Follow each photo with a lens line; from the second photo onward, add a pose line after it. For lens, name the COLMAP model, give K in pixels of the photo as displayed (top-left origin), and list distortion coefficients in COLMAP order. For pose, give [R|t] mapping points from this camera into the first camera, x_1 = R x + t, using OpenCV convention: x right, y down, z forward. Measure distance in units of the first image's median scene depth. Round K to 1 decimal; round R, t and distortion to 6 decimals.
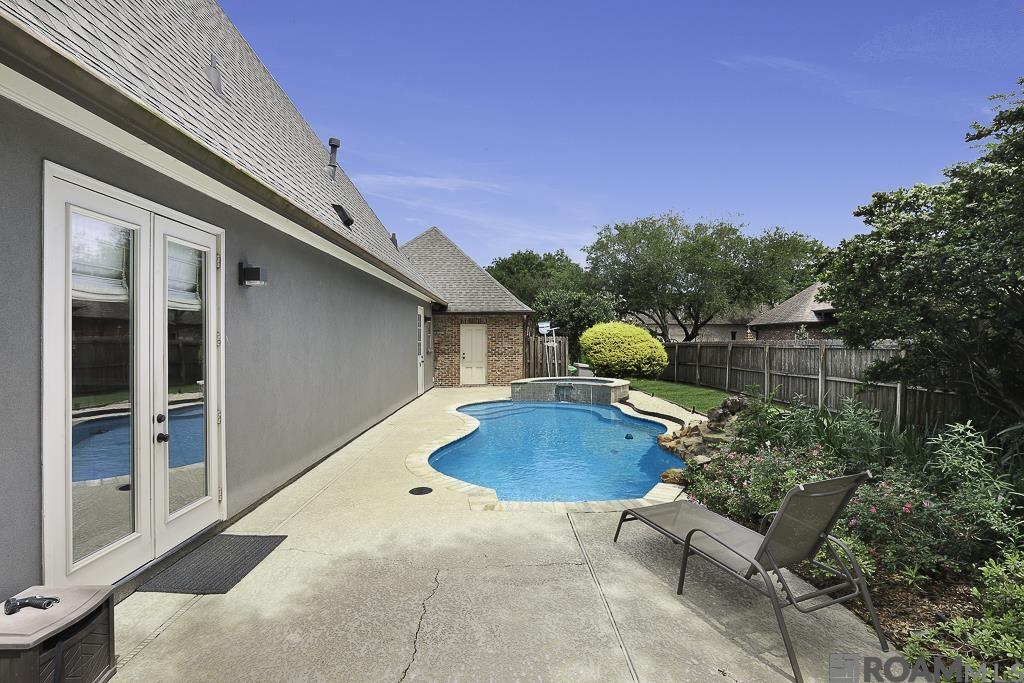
lens RADIAL K [[496.8, 0, 512.0], [0, 496.8, 341.5], [0, 0, 1]] dist [0.001914, 0.000376]
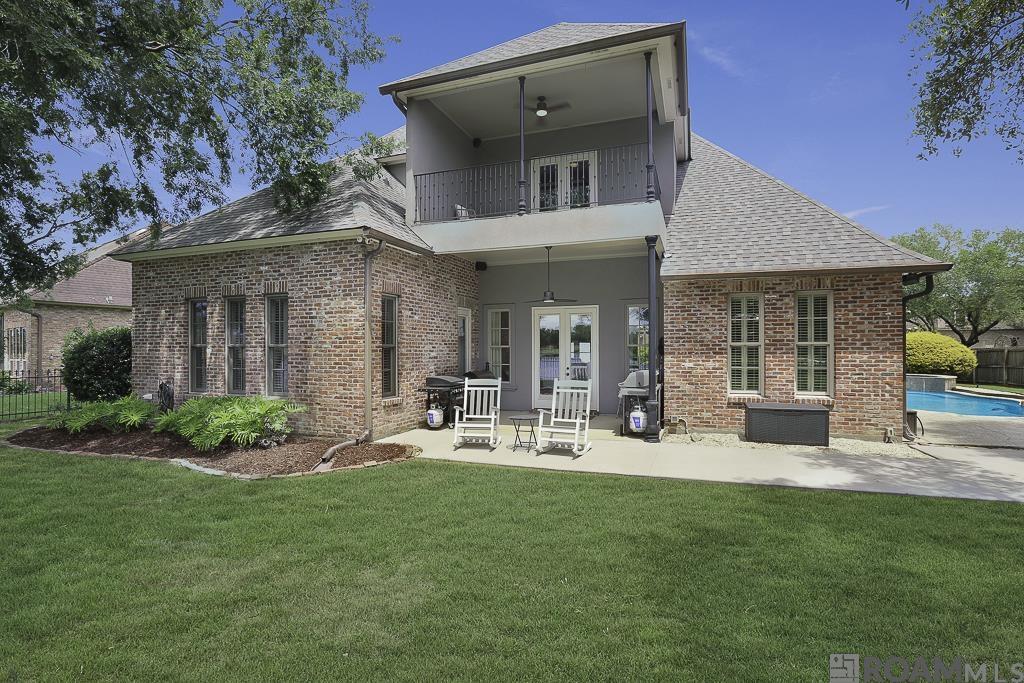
lens RADIAL K [[483.3, 0, 508.8], [0, 483.3, 355.0], [0, 0, 1]] dist [-0.057296, 0.024052]
pose [[0.928692, -0.000004, -0.370852, -0.334283], [0.003188, 0.999963, 0.007972, 0.006903], [0.370839, -0.008586, 0.928658, -0.496749]]
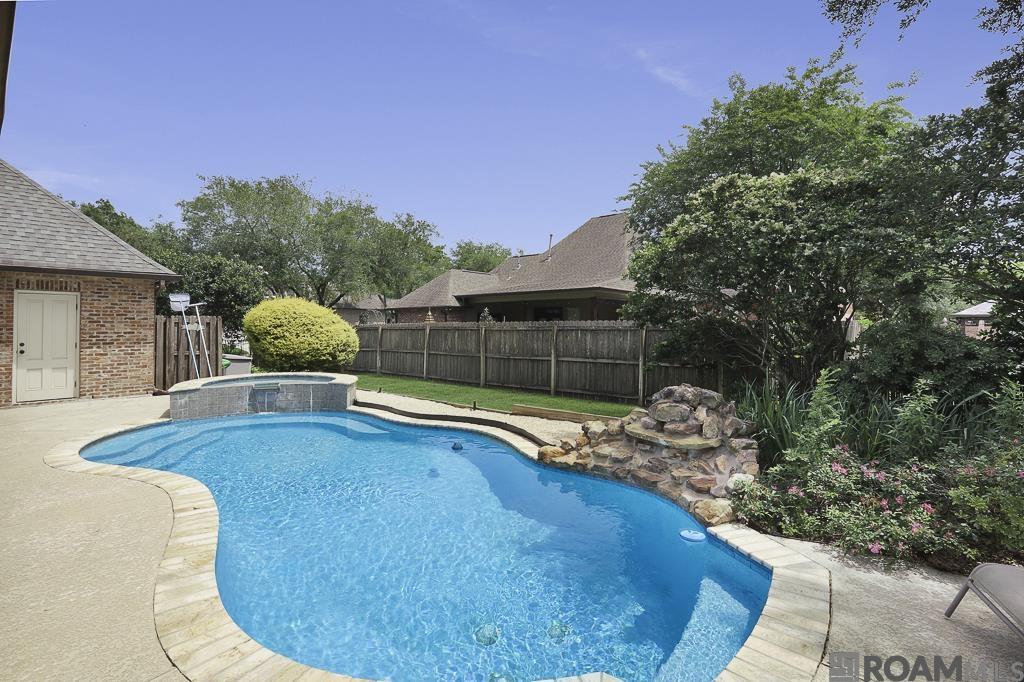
lens RADIAL K [[497.1, 0, 511.0], [0, 497.1, 312.8], [0, 0, 1]] dist [-0.019215, 0.000228]
pose [[0.687789, 0.019405, 0.725651, -0.118489], [0.000128, 0.999639, -0.026853, 0.004367], [-0.725911, 0.018562, 0.687538, 0.248503]]
